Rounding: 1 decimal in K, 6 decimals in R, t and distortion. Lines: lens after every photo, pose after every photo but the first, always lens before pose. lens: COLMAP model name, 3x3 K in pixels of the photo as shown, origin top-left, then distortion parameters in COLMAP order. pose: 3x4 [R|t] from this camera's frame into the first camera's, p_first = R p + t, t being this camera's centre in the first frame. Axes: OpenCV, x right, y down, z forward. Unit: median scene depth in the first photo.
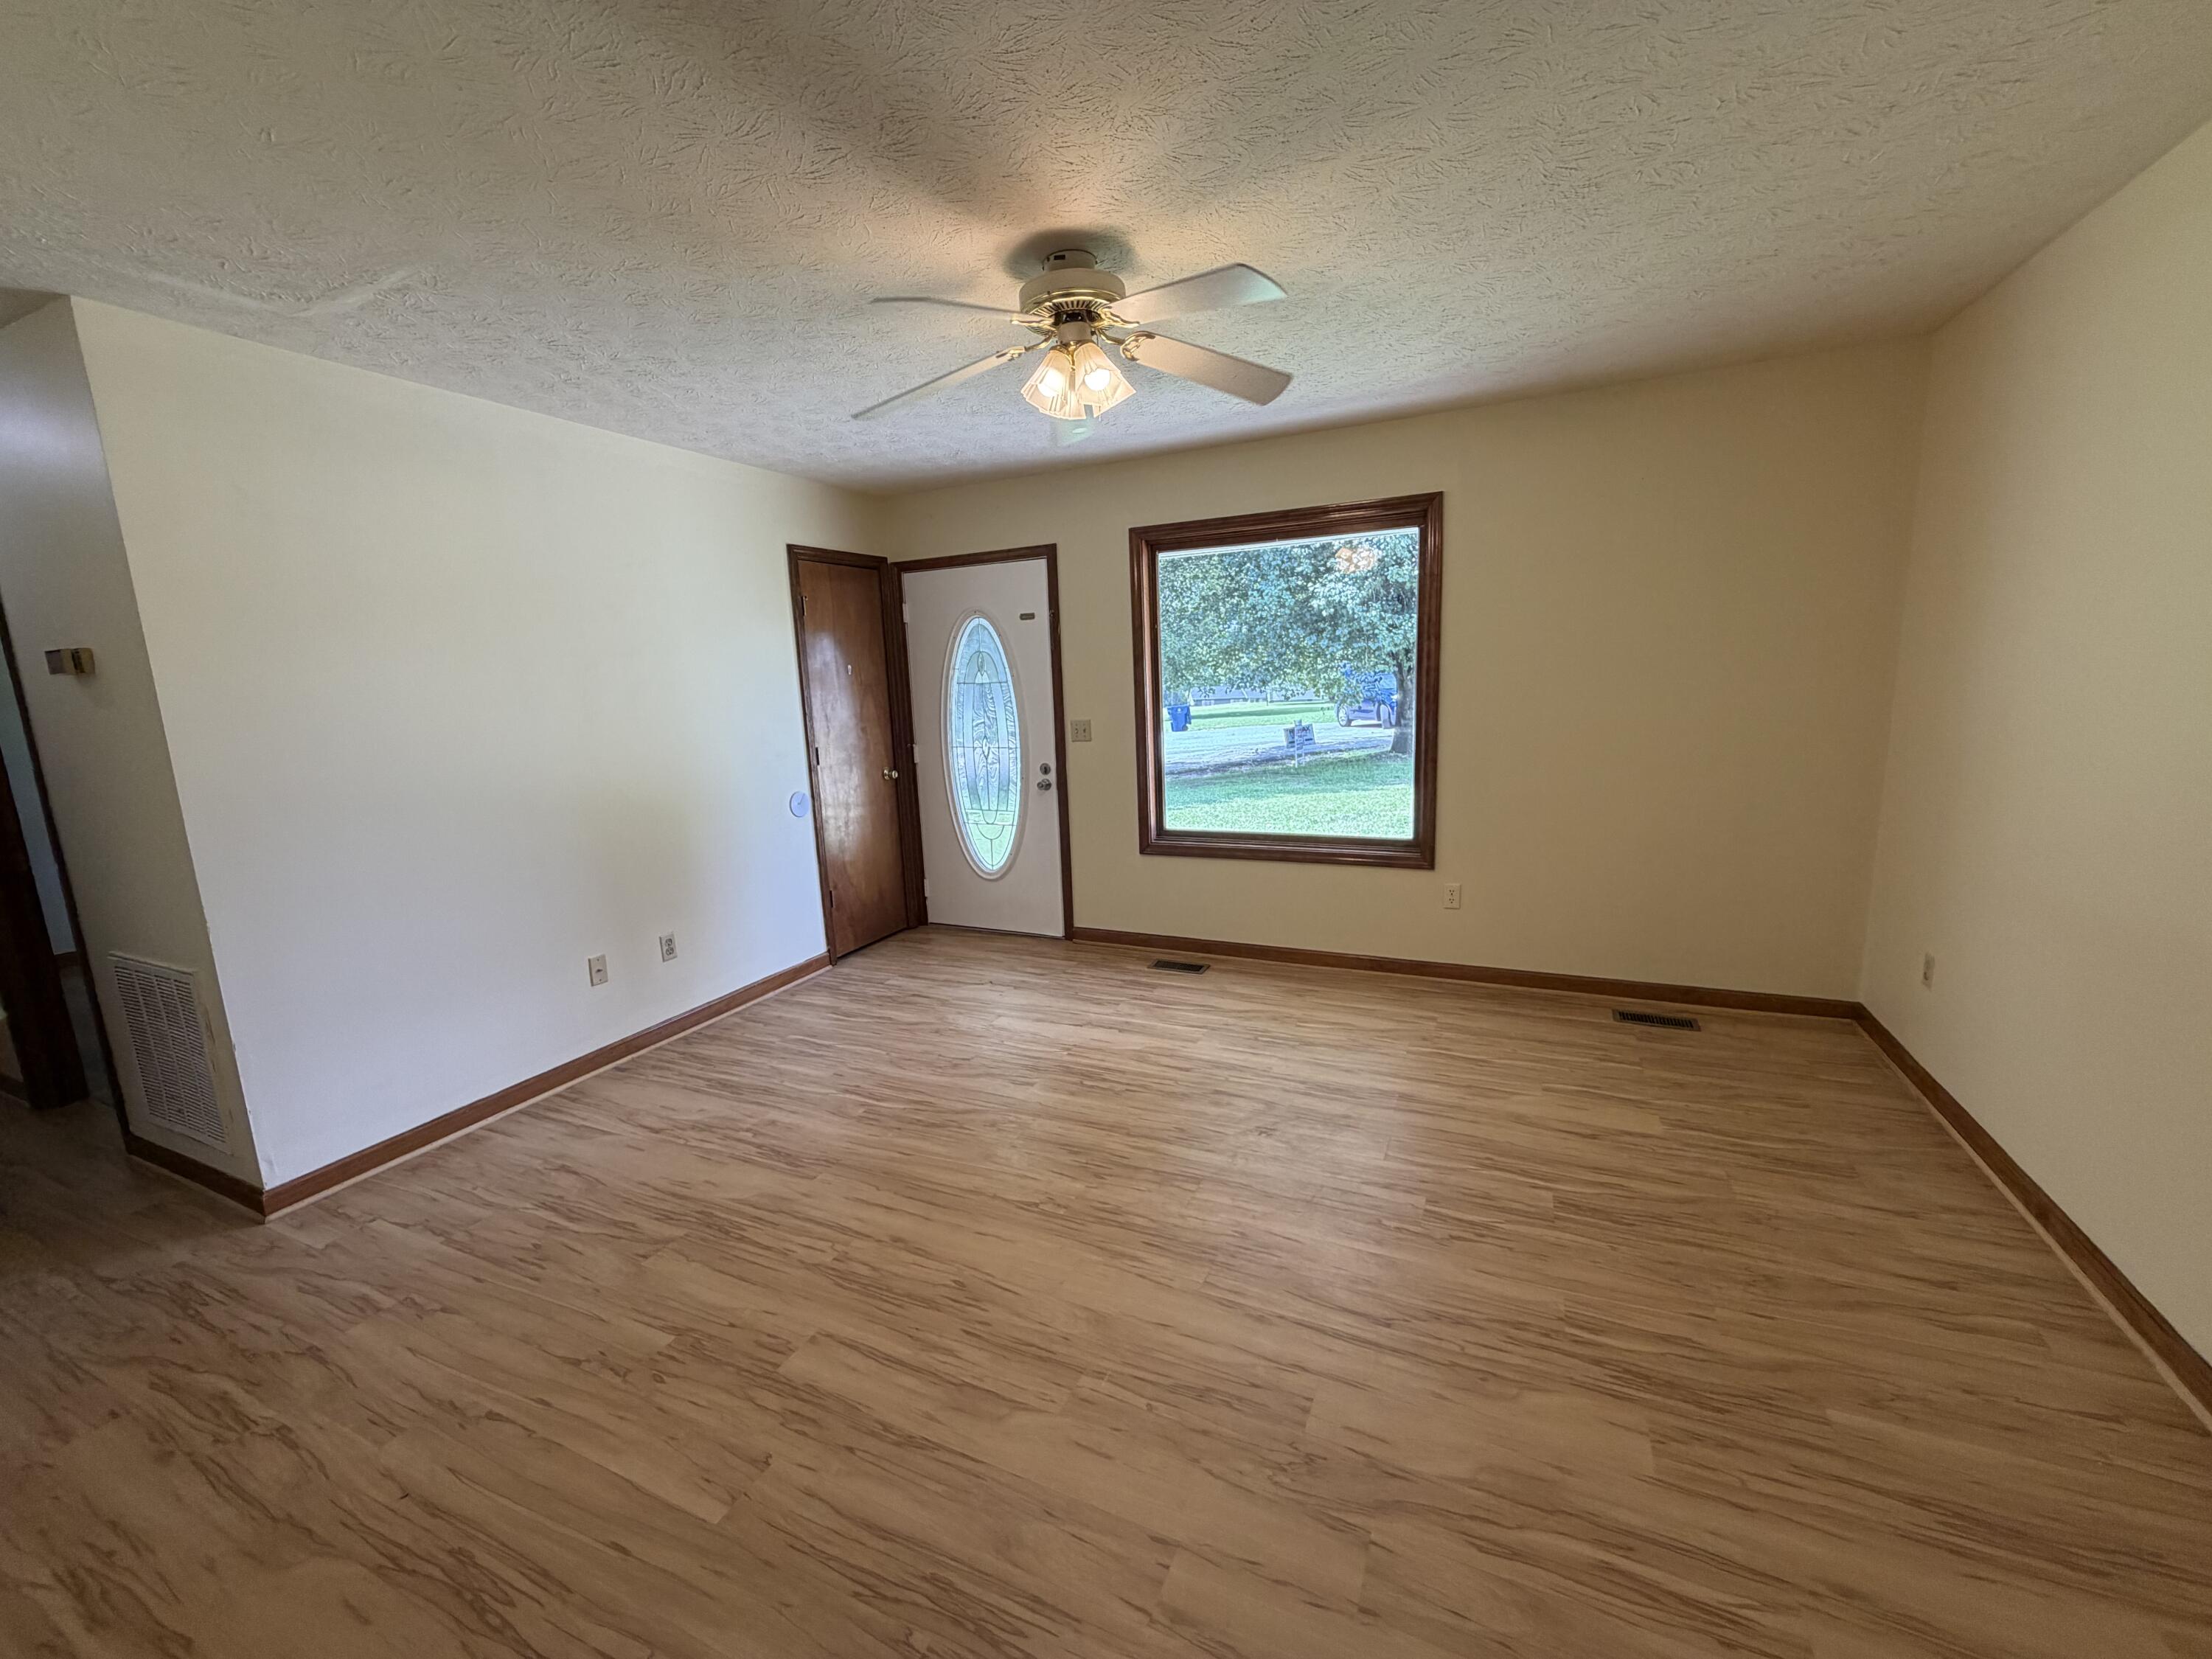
lens RADIAL K [[884.9, 0, 1104.6], [0, 884.9, 828.6], [0, 0, 1]] dist [0.001678, 0.001093]
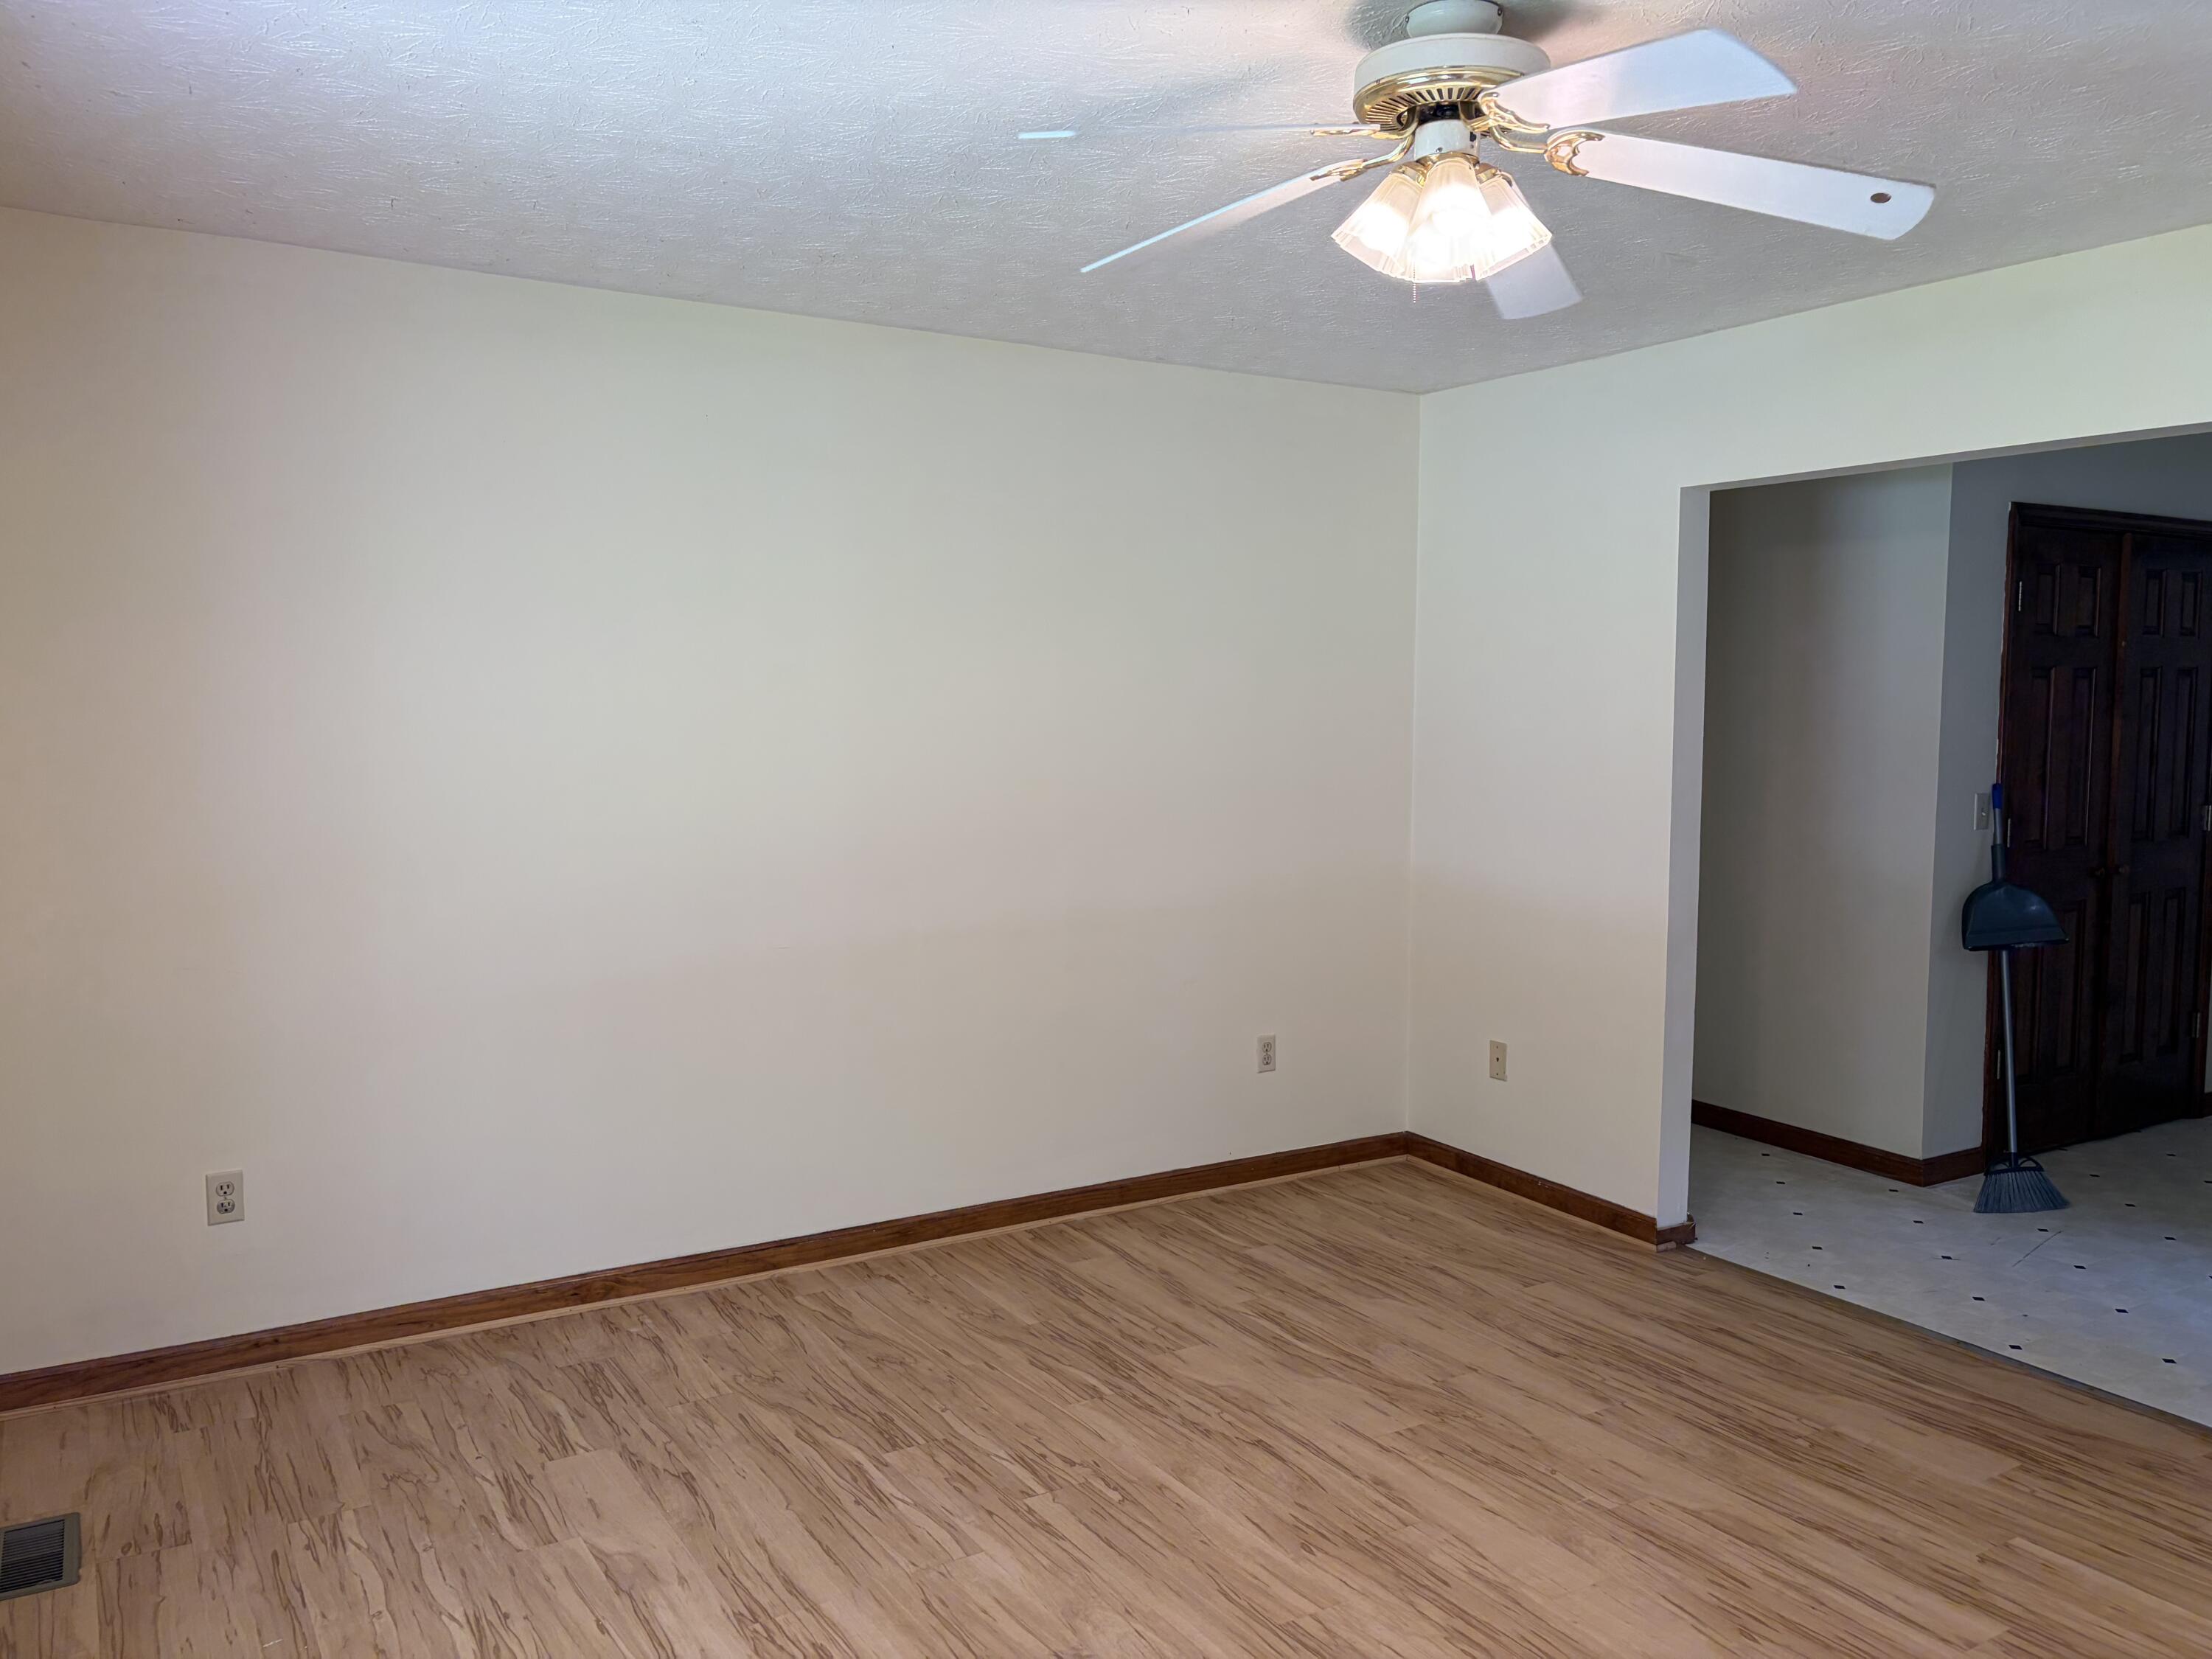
lens RADIAL K [[1681.3, 0, 1110.6], [0, 1681.3, 824.0], [0, 0, 1]] dist [0.029188, 0.002550]
pose [[-0.837815, -0.006976, 0.545909, -0.502424], [0.121037, 0.972662, 0.198187, -0.427885], [-0.532368, 0.232119, -0.814067, 2.374076]]
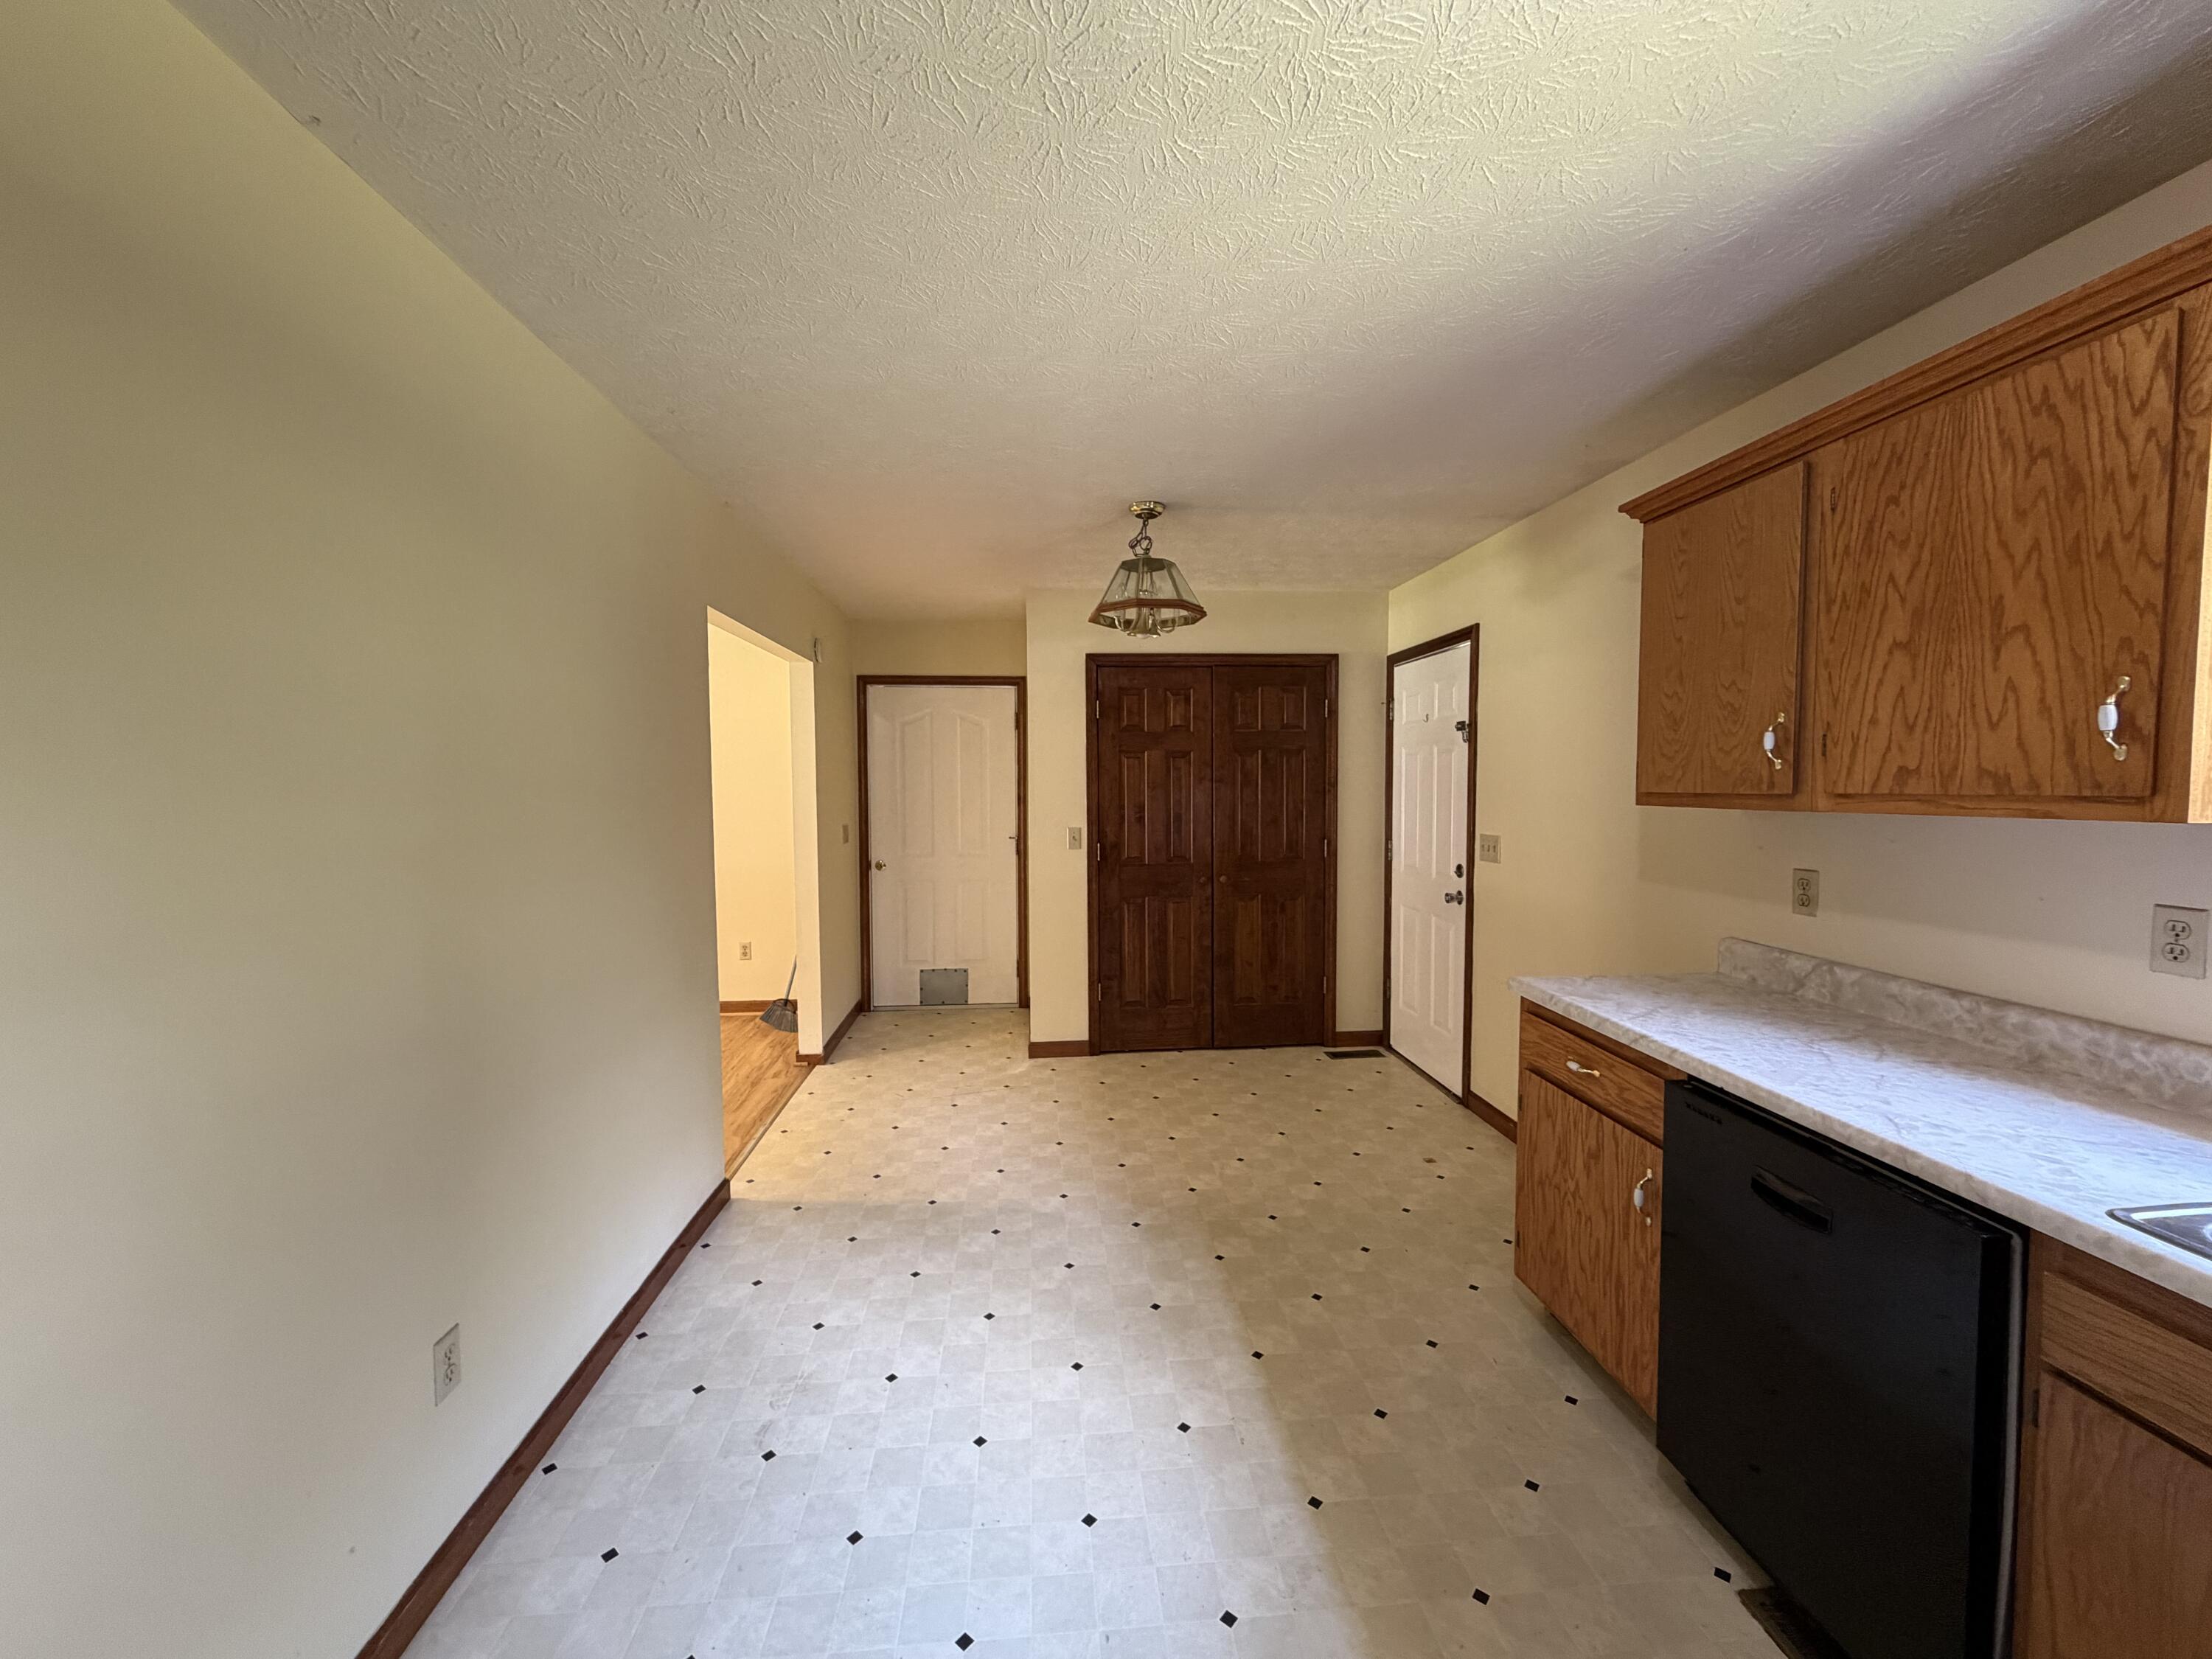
lens RADIAL K [[884.9, 0, 1102.4], [0, 884.9, 826.5], [0, 0, 1]] dist [0.001678, 0.001093]
pose [[-0.501084, -0.003577, 0.865391, -2.256818], [0.174075, 0.979136, 0.104841, -0.013973], [-0.847710, 0.203177, -0.490007, 0.536986]]
